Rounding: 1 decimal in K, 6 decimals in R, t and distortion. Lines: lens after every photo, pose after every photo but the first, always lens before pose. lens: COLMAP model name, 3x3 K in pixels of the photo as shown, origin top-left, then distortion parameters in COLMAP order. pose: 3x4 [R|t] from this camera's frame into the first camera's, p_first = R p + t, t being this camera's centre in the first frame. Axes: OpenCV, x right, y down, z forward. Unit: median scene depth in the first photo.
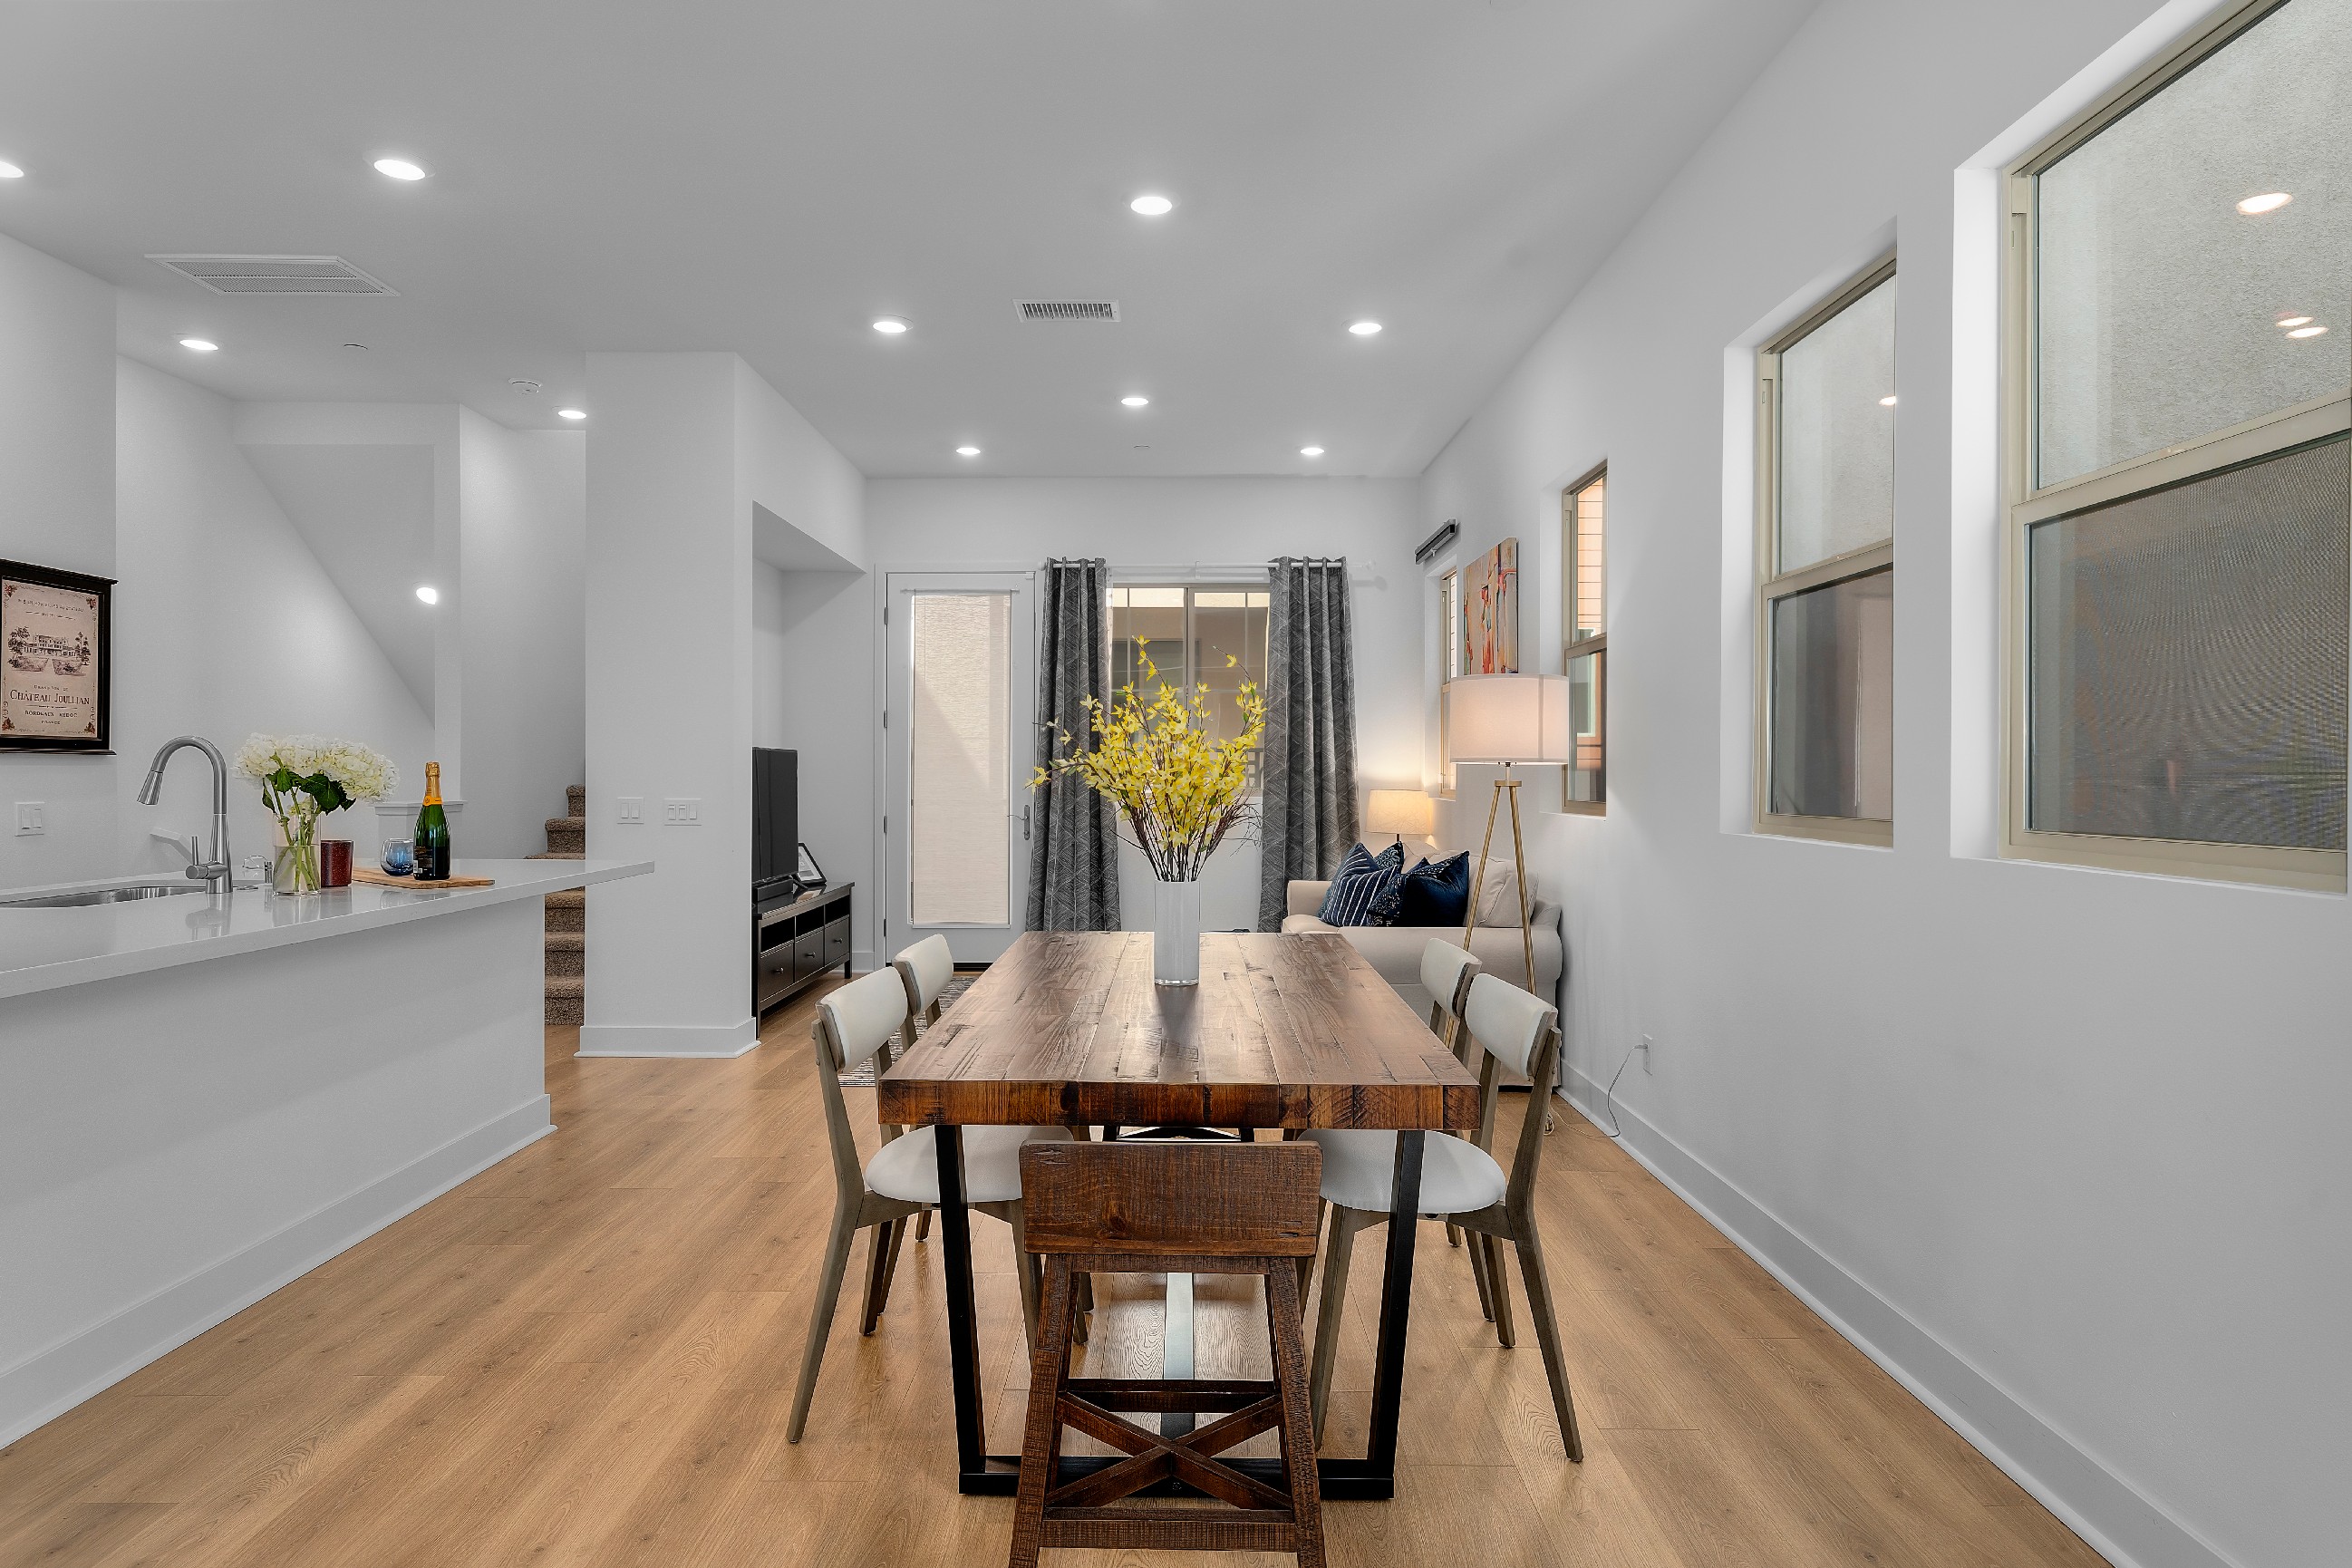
lens RADIAL K [[1300.8, 0, 1176.0], [0, 1300.8, 784.0], [0, 0, 1]] dist [-0.001686, -0.001328]
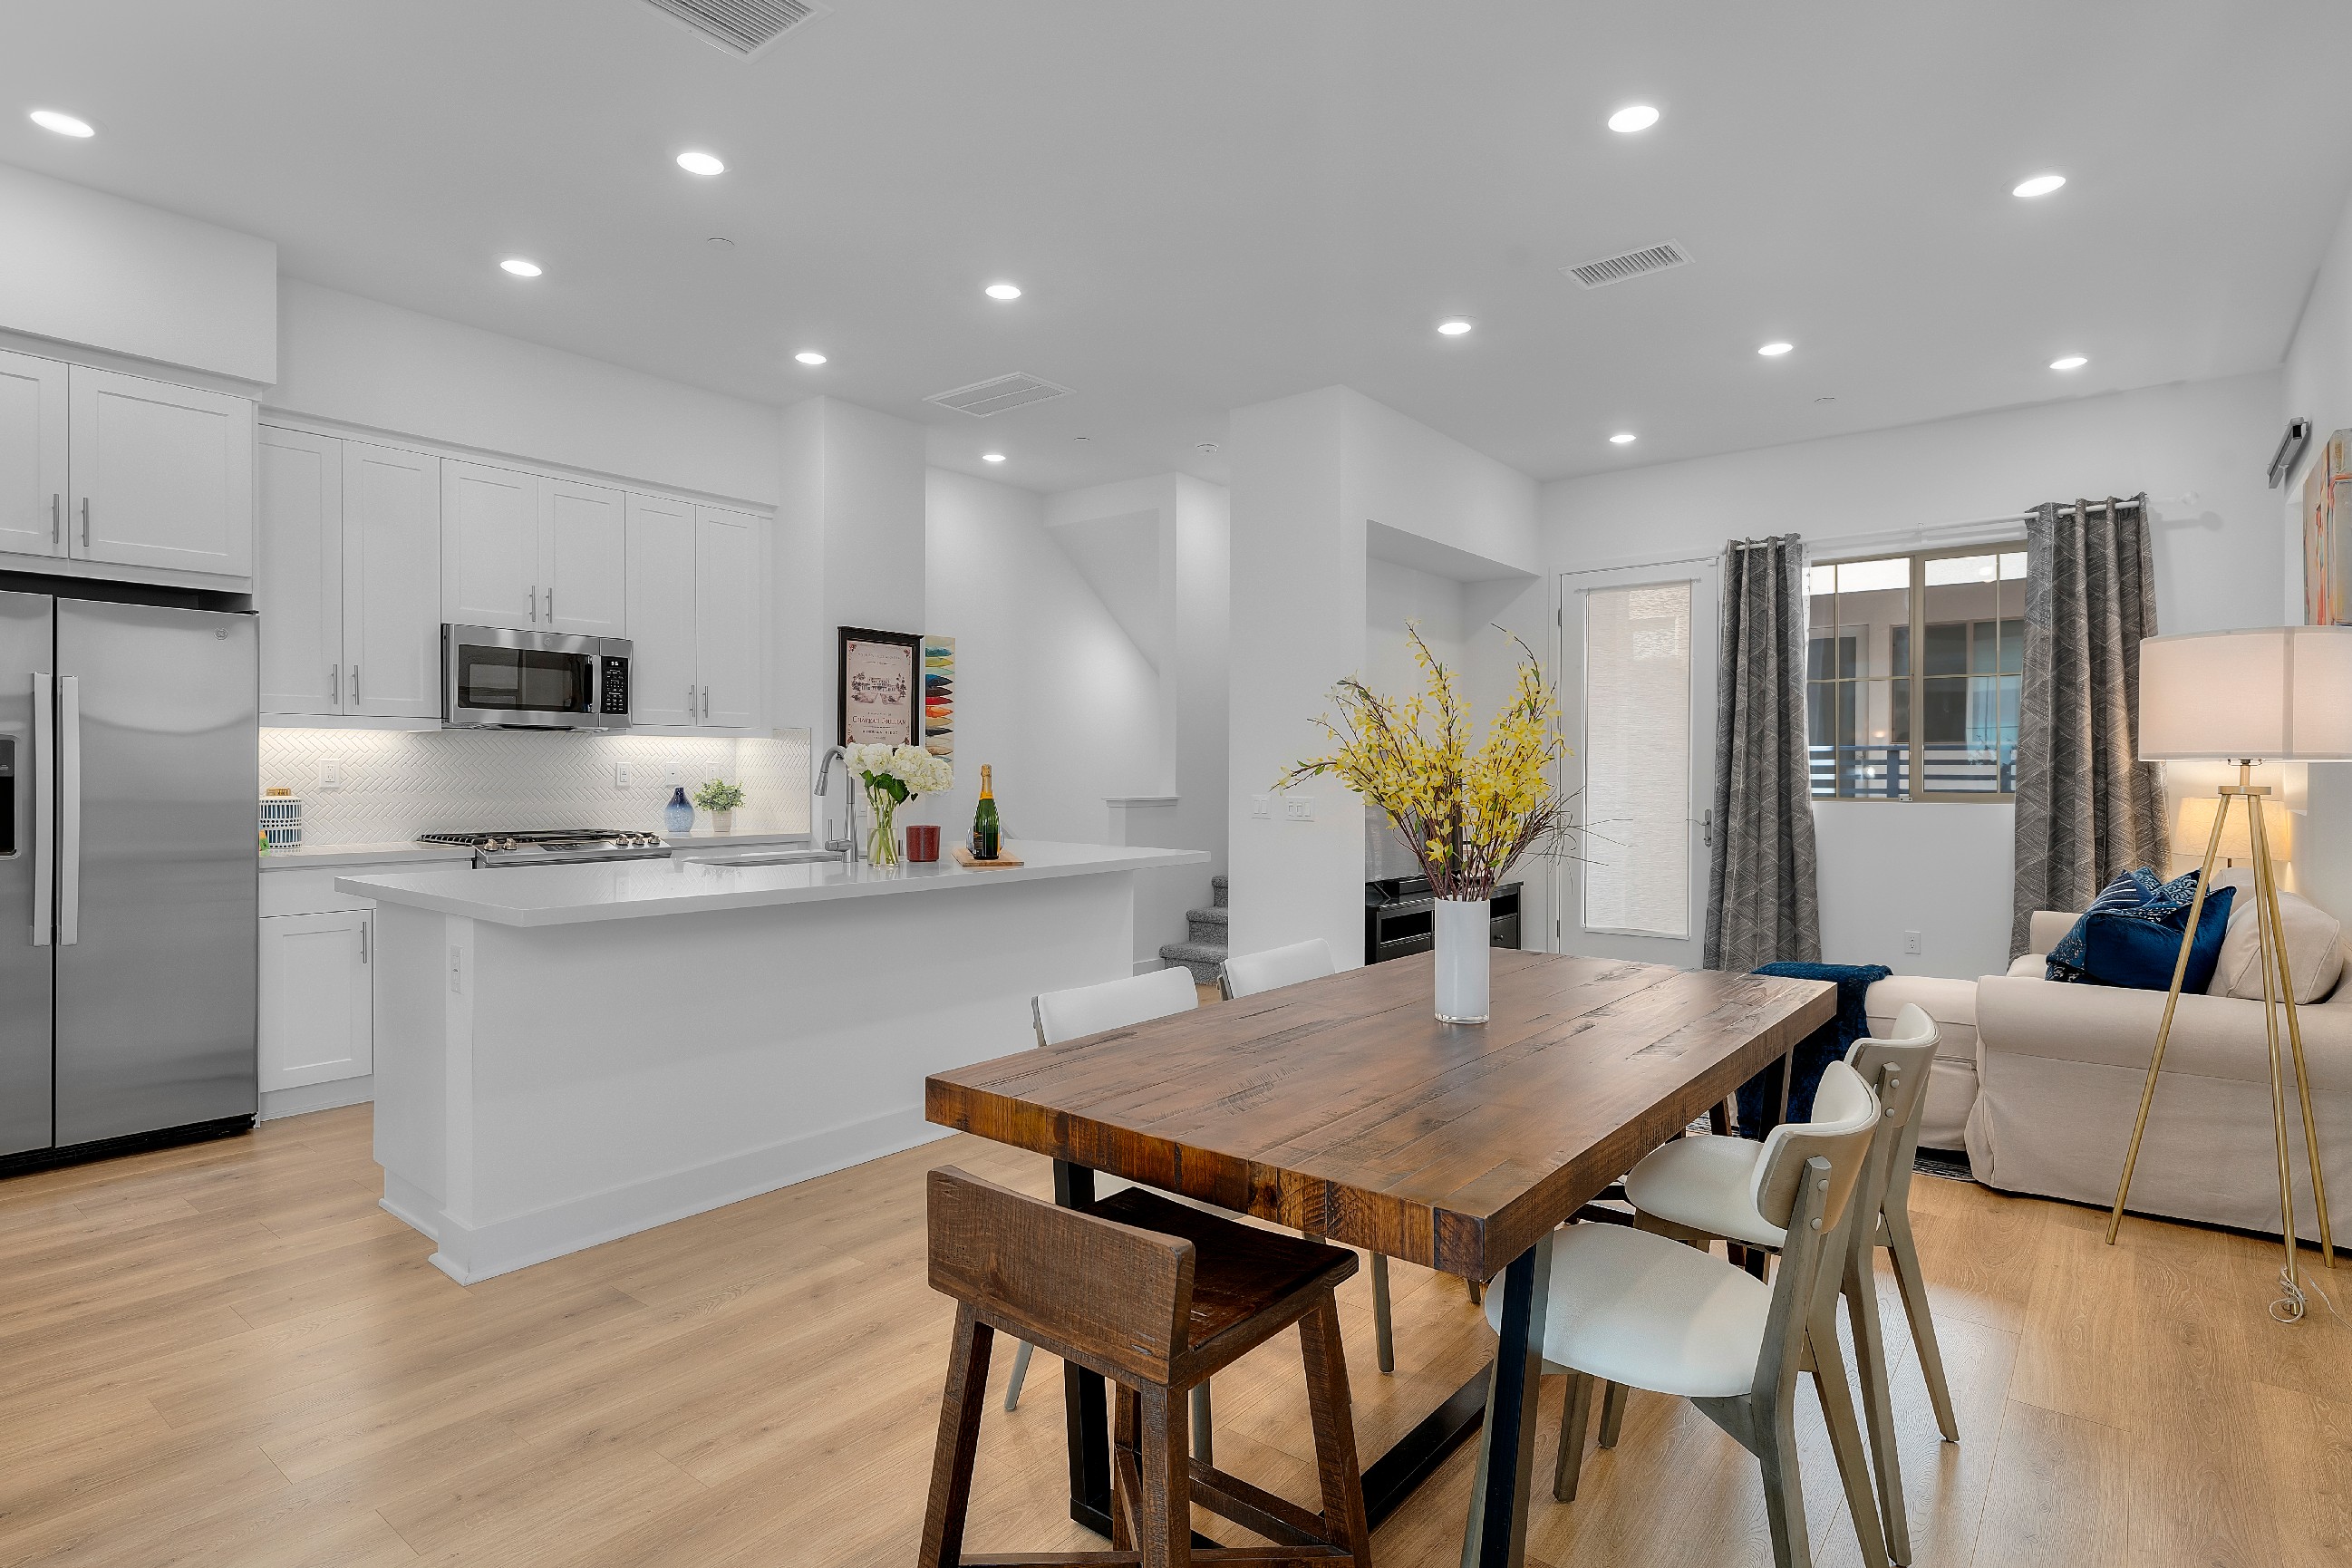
lens RADIAL K [[1200.6, 0, 1176.0], [0, 1200.6, 784.0], [0, 0, 1]] dist [0.001986, -0.000364]
pose [[0.785923, 0.006086, -0.618295, 0.120444], [-0.006582, 0.999977, 0.001477, -0.000531], [0.618290, 0.002908, 0.785945, 0.093205]]
